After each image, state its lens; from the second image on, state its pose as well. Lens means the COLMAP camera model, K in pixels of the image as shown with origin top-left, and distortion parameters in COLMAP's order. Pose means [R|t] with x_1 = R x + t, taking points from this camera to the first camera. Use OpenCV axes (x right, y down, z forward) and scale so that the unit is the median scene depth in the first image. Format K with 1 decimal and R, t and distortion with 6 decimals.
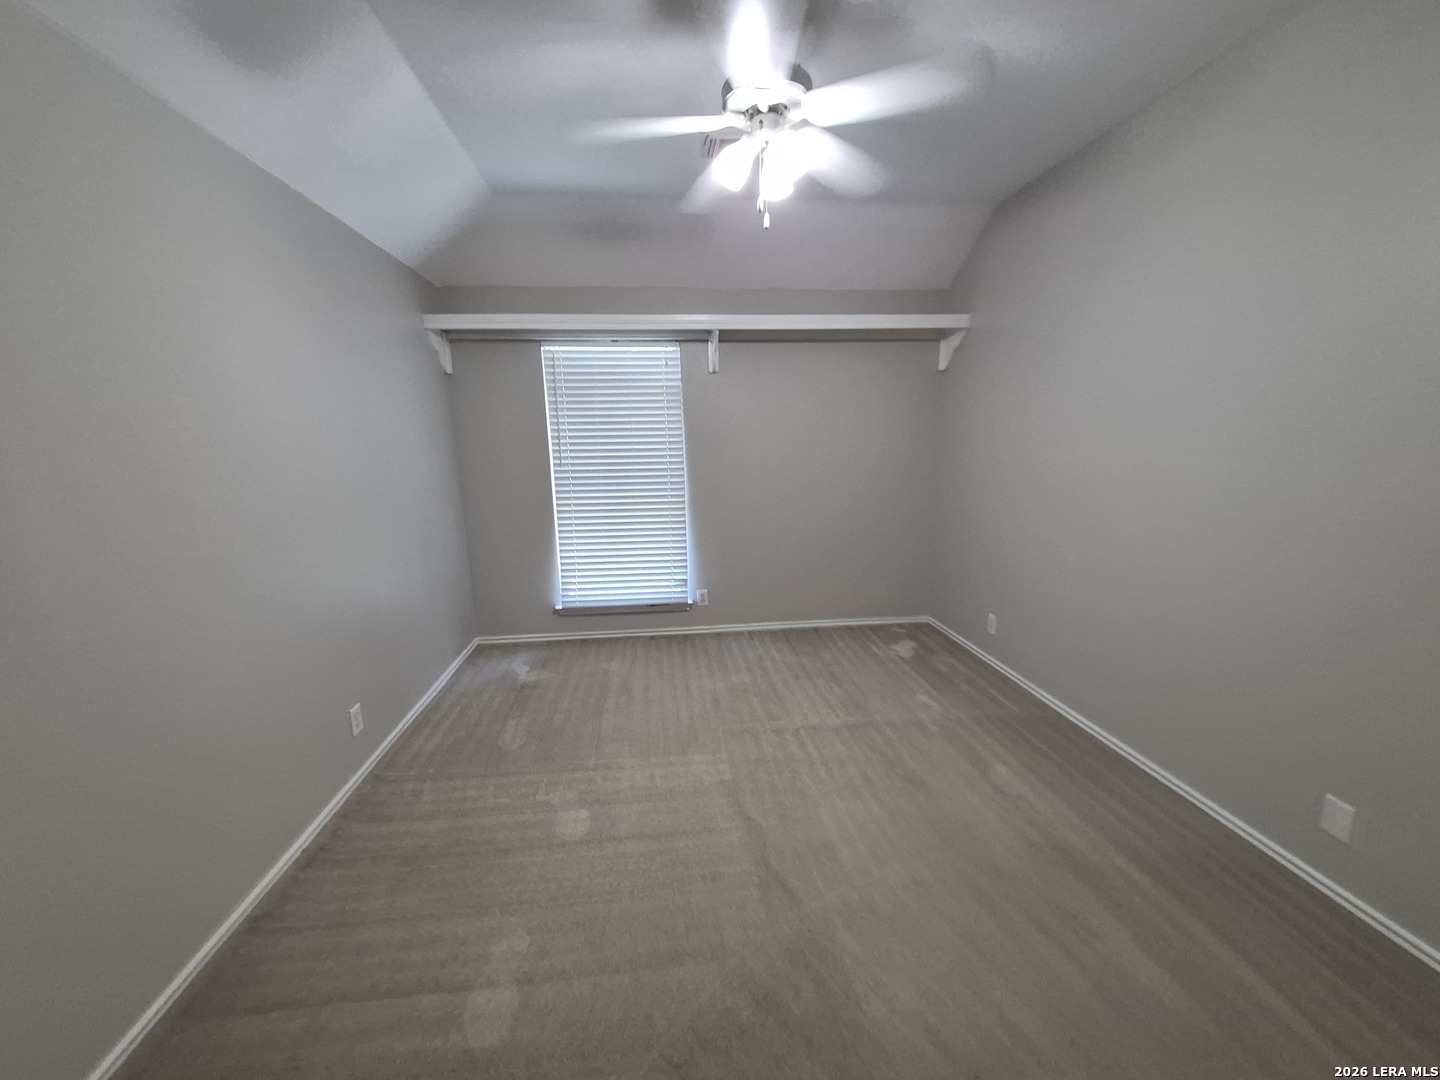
lens RADIAL K [[564.9, 0, 712.3], [0, 564.9, 538.8], [0, 0, 1]] dist [0.003910, -0.000606]
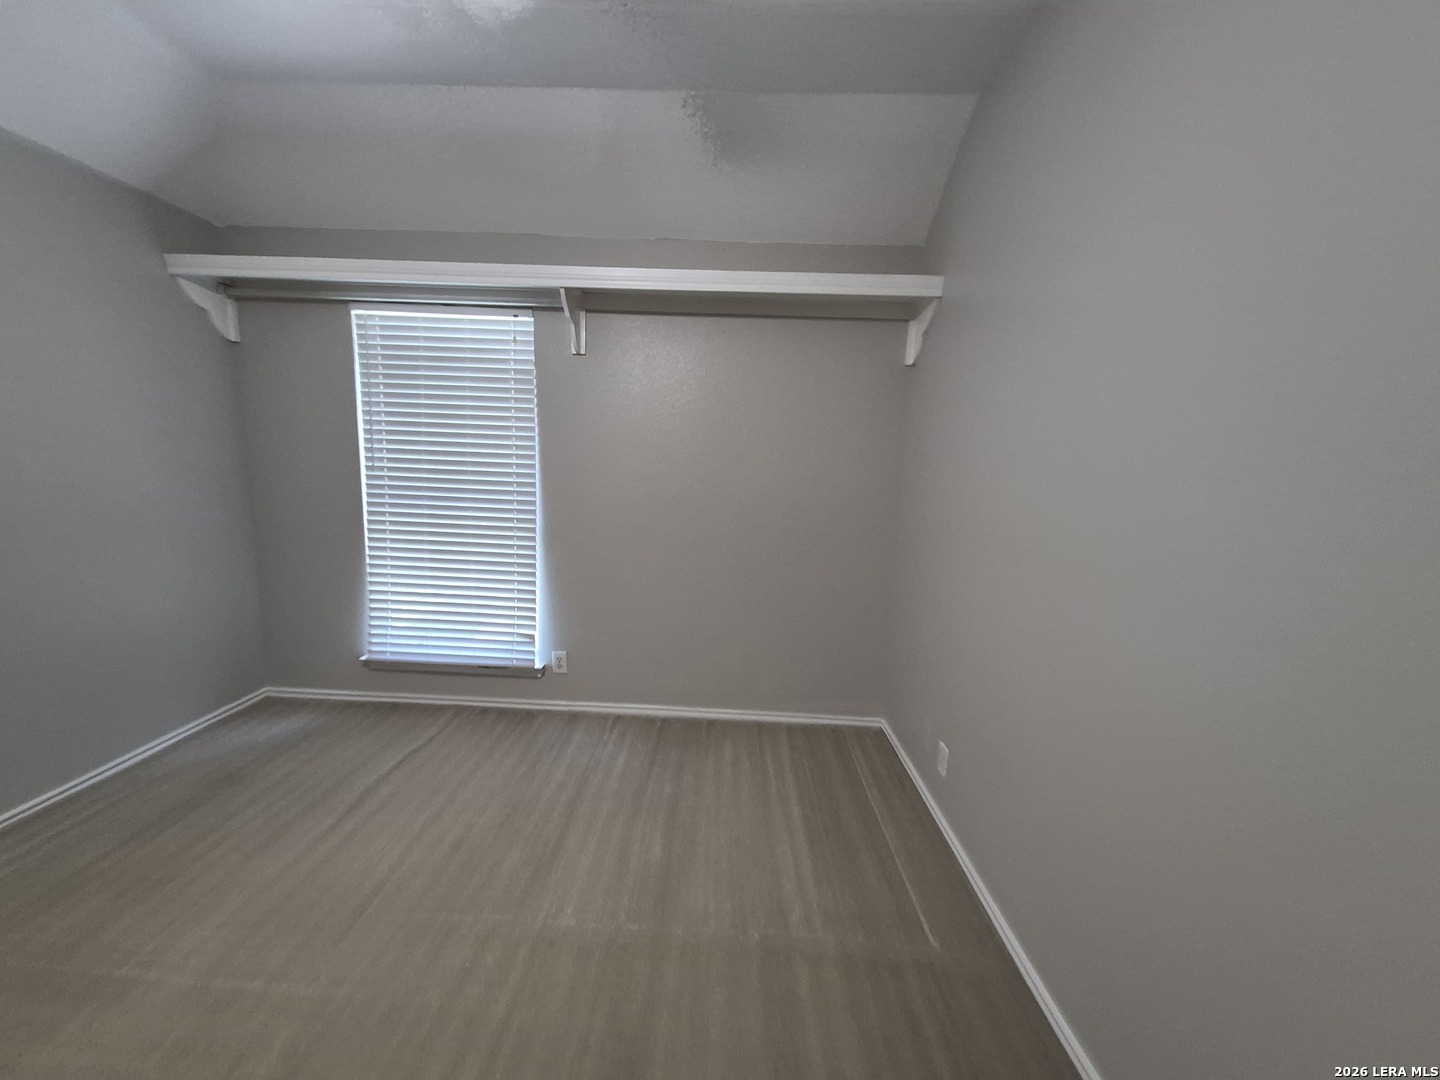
lens RADIAL K [[564.9, 0, 722.5], [0, 564.9, 541.0], [0, 0, 1]] dist [0.003910, -0.000606]
pose [[0.990255, 0.073929, -0.118026, 0.284234], [-0.078580, 0.996285, -0.035243, -0.044870], [0.114982, 0.044174, 0.992385, 0.313279]]
